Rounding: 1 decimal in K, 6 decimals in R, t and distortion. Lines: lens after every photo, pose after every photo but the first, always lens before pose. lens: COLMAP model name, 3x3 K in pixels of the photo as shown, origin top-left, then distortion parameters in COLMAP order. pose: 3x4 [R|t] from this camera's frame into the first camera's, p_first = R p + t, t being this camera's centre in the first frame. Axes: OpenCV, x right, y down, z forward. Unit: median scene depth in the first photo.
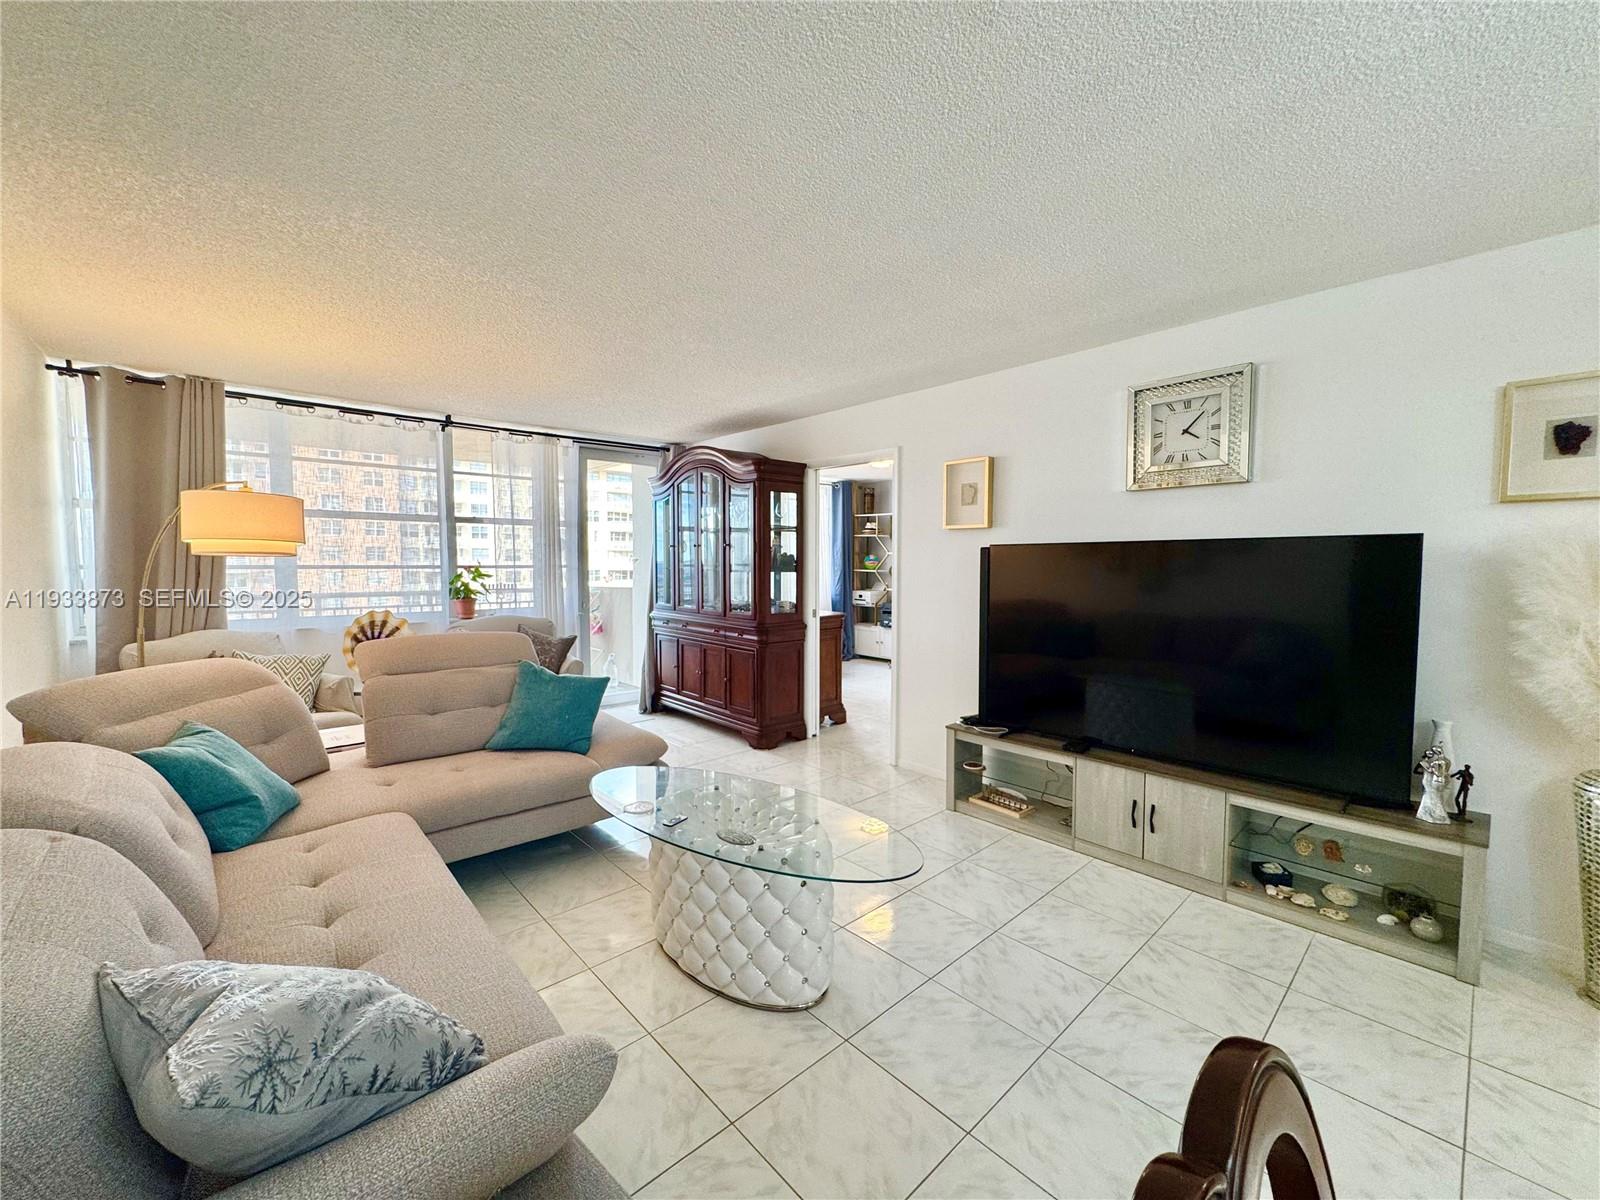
lens RADIAL K [[640.6, 0, 800.0], [0, 640.6, 600.0], [0, 0, 1]] dist [-0.003842, 0.000891]
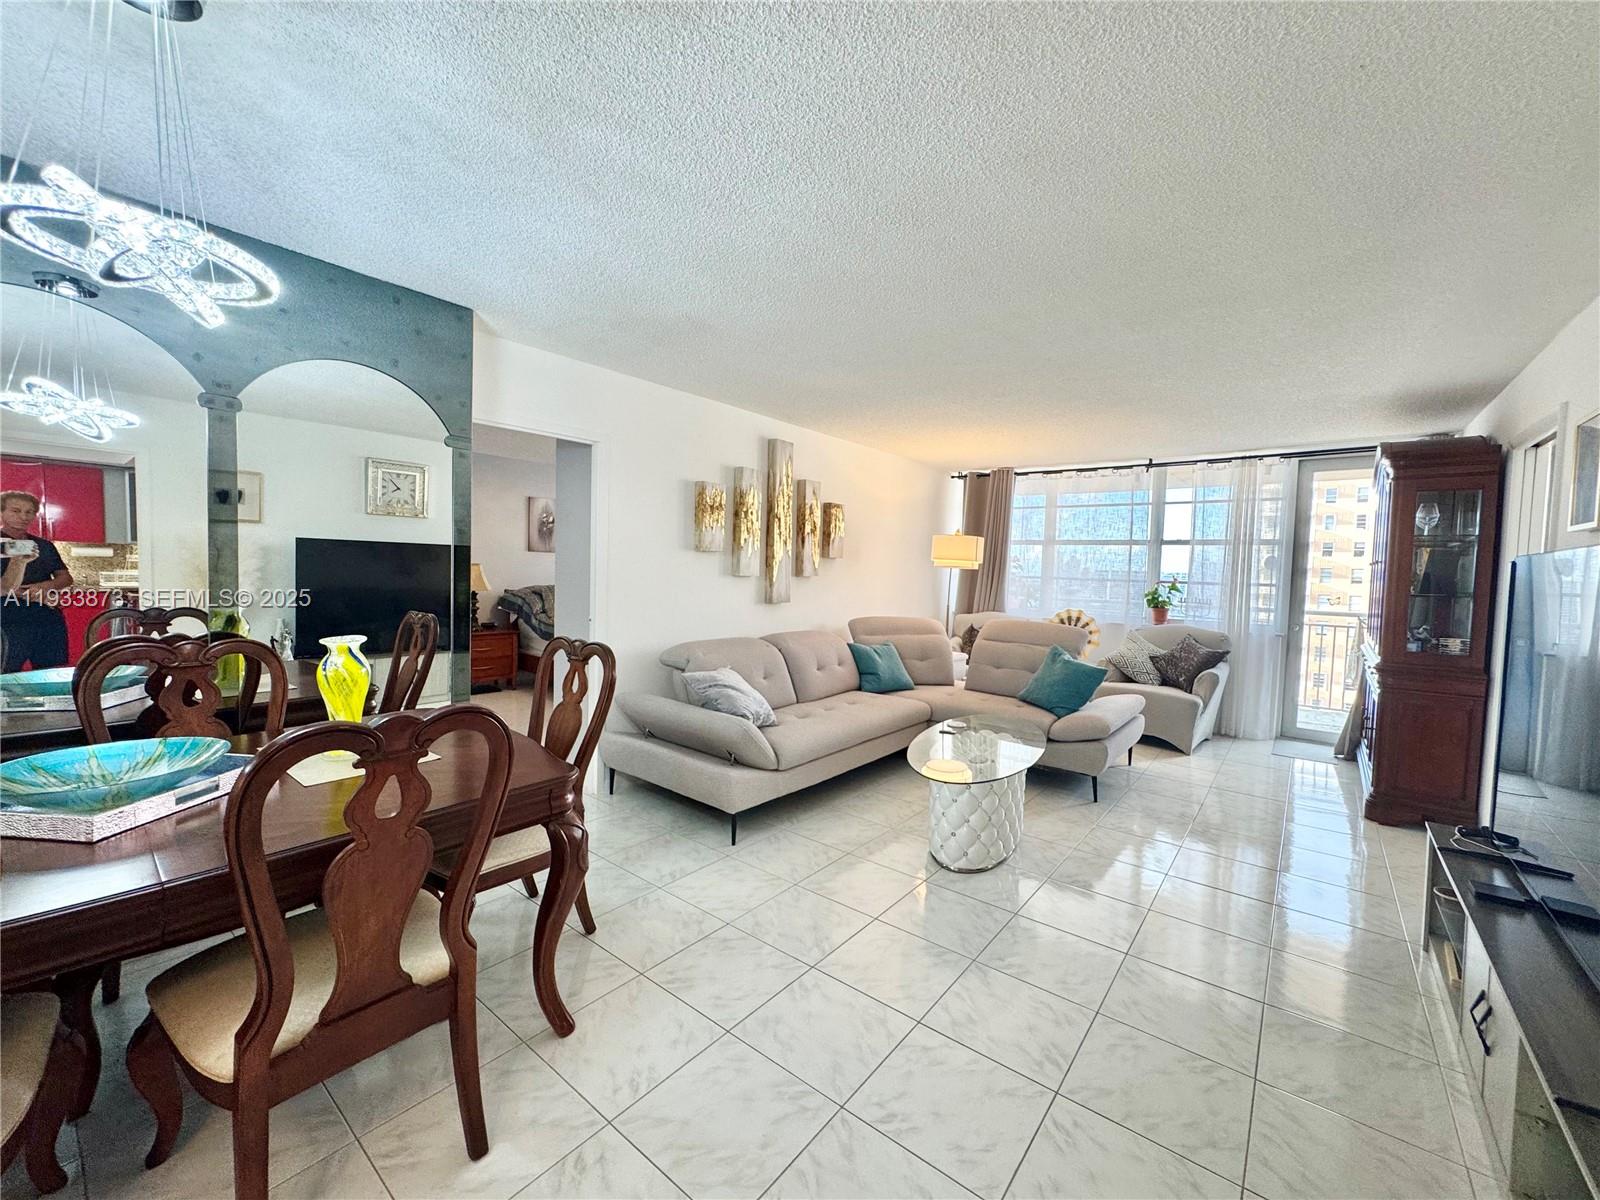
lens RADIAL K [[640.6, 0, 800.0], [0, 640.6, 600.0], [0, 0, 1]] dist [-0.003842, 0.000891]
pose [[0.149241, 0.051839, -0.987441, 0.591604], [-0.088444, 0.995322, 0.038886, -0.005145], [0.984837, 0.081530, 0.153128, 0.166432]]
